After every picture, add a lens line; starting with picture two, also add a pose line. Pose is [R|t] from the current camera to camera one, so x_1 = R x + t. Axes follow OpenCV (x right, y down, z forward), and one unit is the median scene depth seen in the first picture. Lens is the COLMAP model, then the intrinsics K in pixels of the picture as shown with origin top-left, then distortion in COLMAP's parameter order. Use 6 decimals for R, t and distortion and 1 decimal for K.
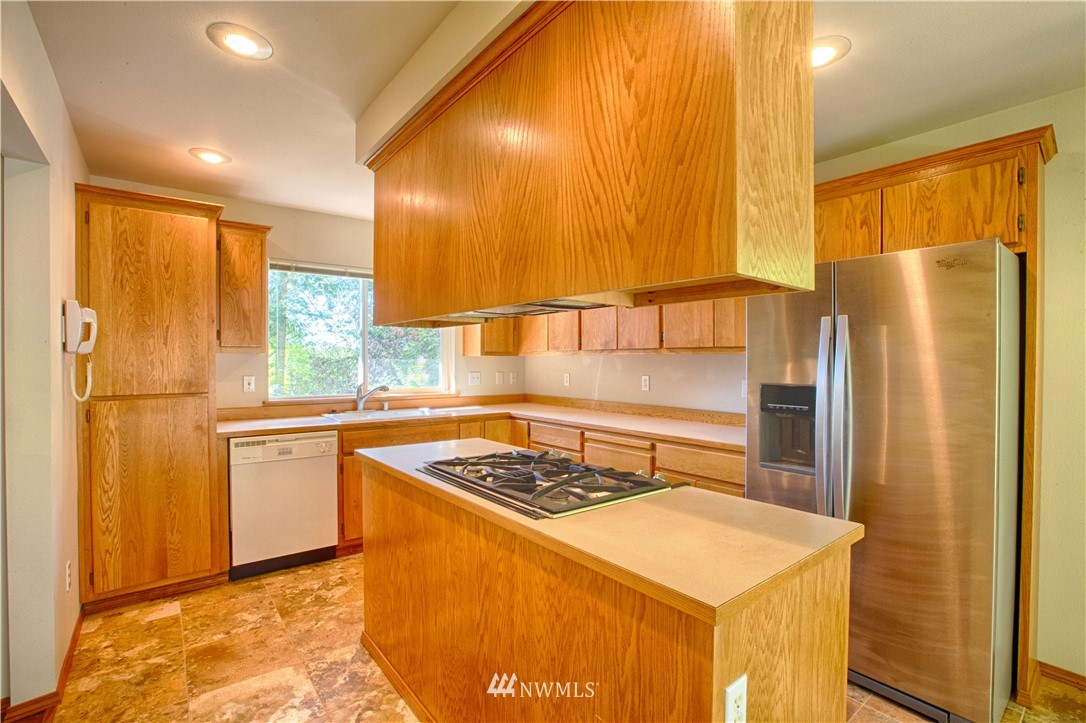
lens RADIAL K [[496.6, 0, 545.2], [0, 496.6, 364.8], [0, 0, 1]] dist [-0.037107, 0.010082]
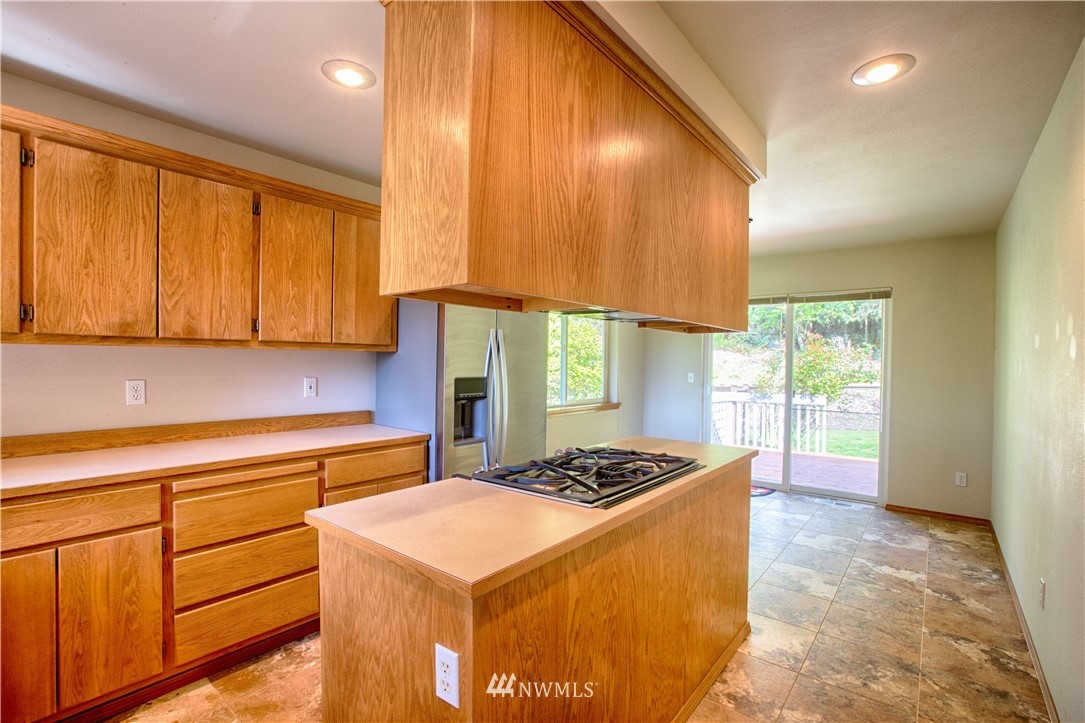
lens RADIAL K [[496.1, 0, 544.7], [0, 496.1, 364.8], [0, 0, 1]] dist [-0.037107, 0.010082]
pose [[-0.220729, -0.013661, 0.975240, -0.697087], [-0.007418, 0.999896, 0.012327, -0.010478], [-0.975307, -0.004514, -0.220807, 0.907238]]
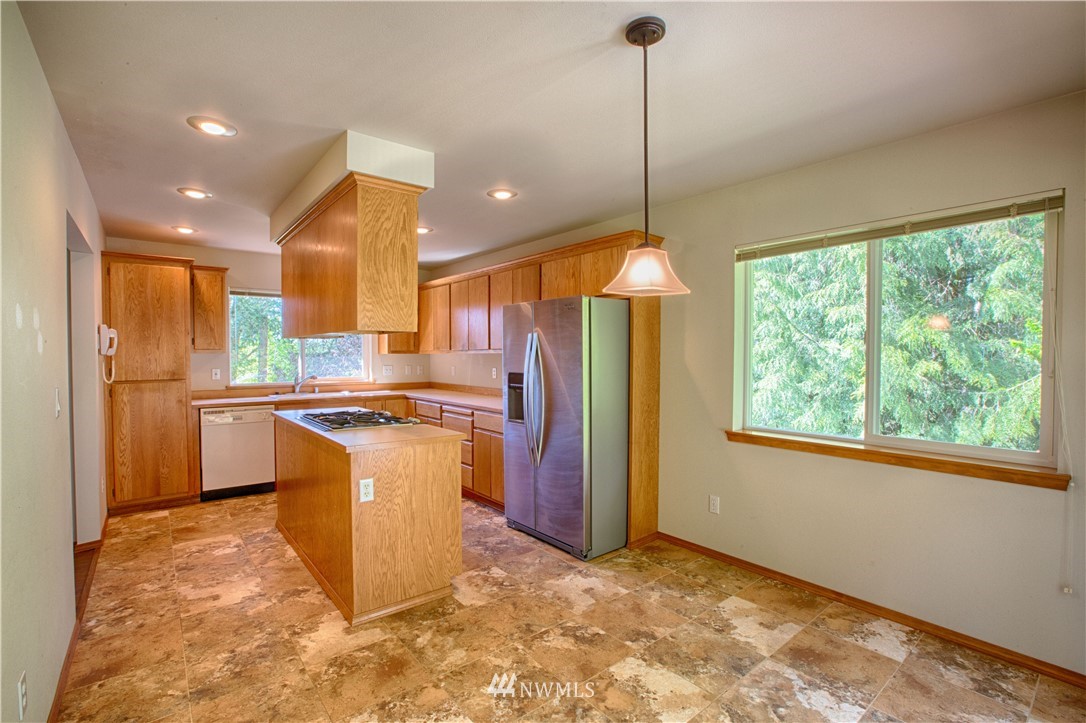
lens RADIAL K [[496.6, 0, 545.2], [0, 496.6, 364.8], [0, 0, 1]] dist [-0.037107, 0.010082]
pose [[0.999938, -0.001720, 0.011015, 0.470733], [0.001564, 0.999898, 0.014163, -0.009967], [-0.011039, -0.014145, 0.999839, -0.608272]]
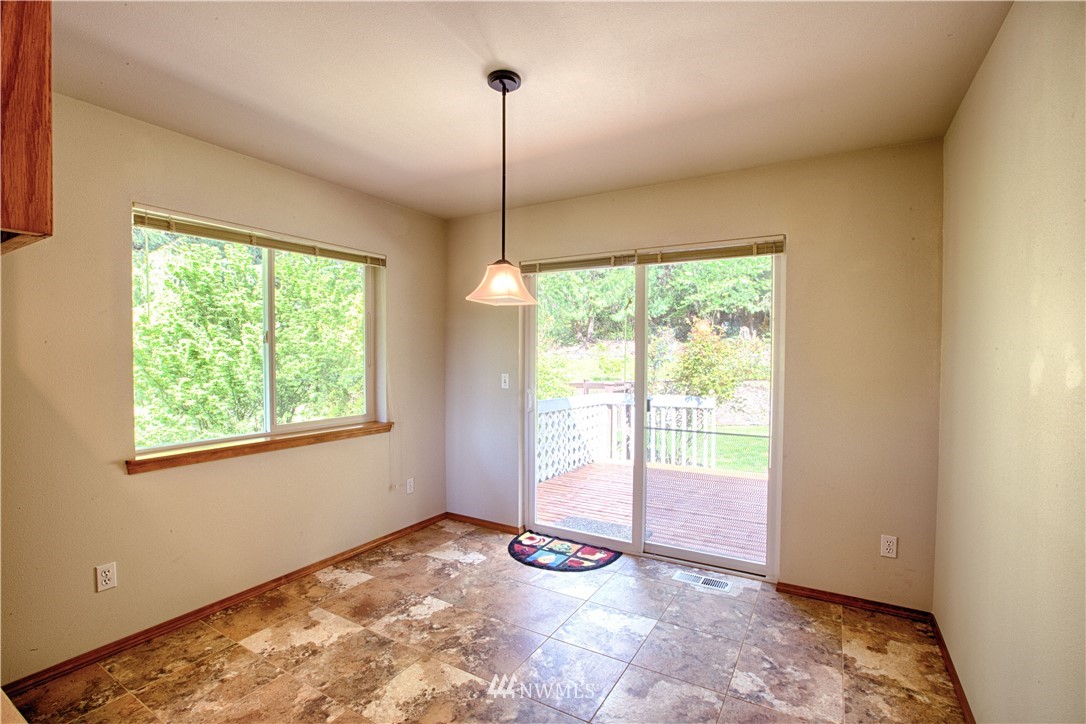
lens RADIAL K [[496.6, 0, 545.2], [0, 496.6, 365.3], [0, 0, 1]] dist [-0.037107, 0.010082]
pose [[-0.361825, -0.026248, 0.931877, -0.107826], [0.001196, 0.999590, 0.028620, -0.019577], [-0.932245, 0.011470, -0.361645, 0.219565]]
